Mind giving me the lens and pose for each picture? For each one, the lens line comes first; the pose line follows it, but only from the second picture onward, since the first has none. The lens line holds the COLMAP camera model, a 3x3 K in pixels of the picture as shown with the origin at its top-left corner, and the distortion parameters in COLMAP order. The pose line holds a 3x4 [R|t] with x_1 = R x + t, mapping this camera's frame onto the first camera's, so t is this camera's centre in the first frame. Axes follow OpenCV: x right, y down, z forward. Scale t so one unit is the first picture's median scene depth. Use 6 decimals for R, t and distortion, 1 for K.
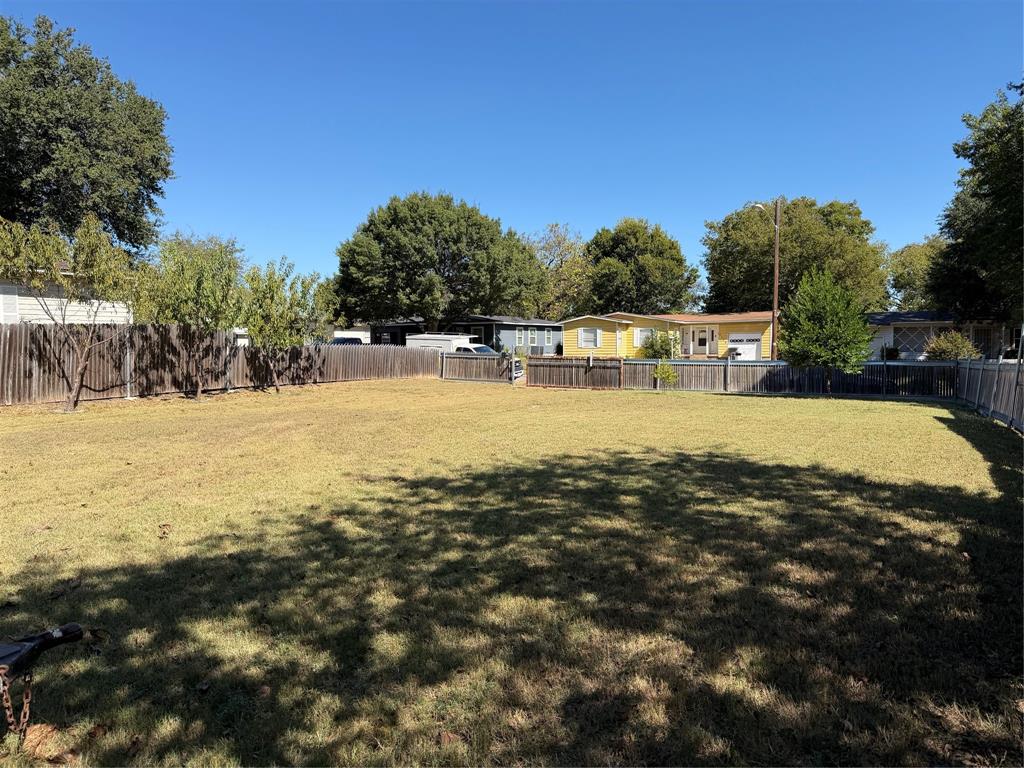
lens RADIAL K [[724.2, 0, 512.4], [0, 724.2, 380.7], [0, 0, 1]] dist [0.162933, -0.286764]
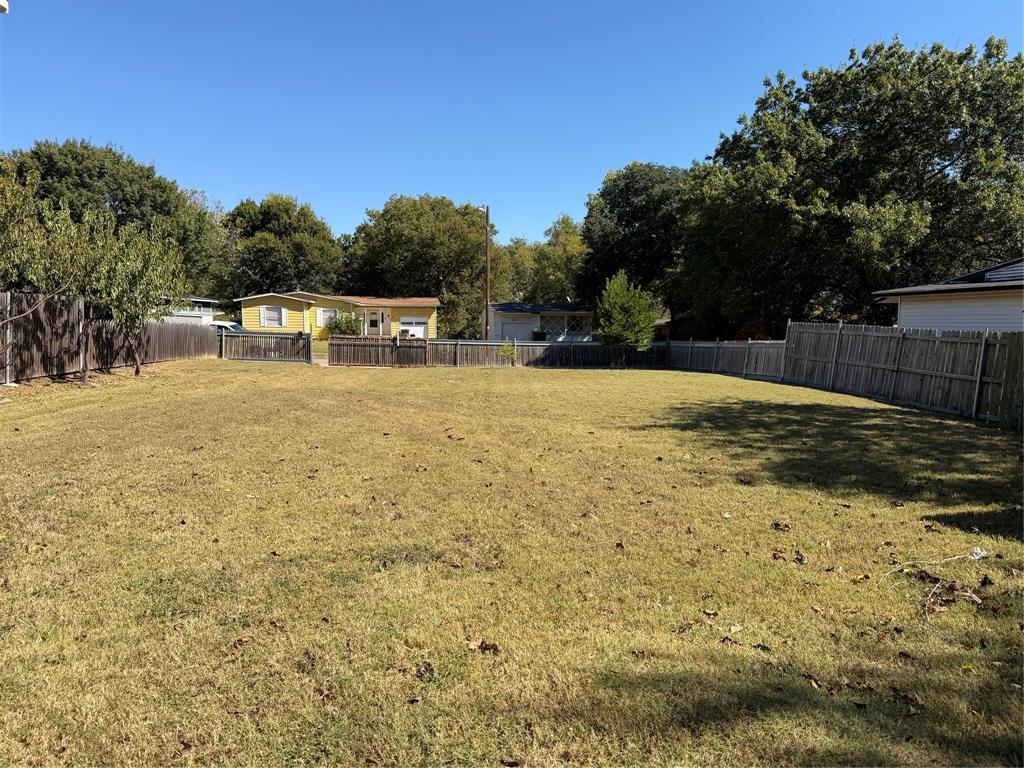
lens RADIAL K [[724.2, 0, 512.4], [0, 724.2, 380.7], [0, 0, 1]] dist [0.162933, -0.286764]
pose [[0.832018, -0.025963, 0.554141, -0.212529], [0.010714, 0.999470, 0.030742, 0.000263], [-0.554646, -0.019640, 0.831855, 0.003483]]
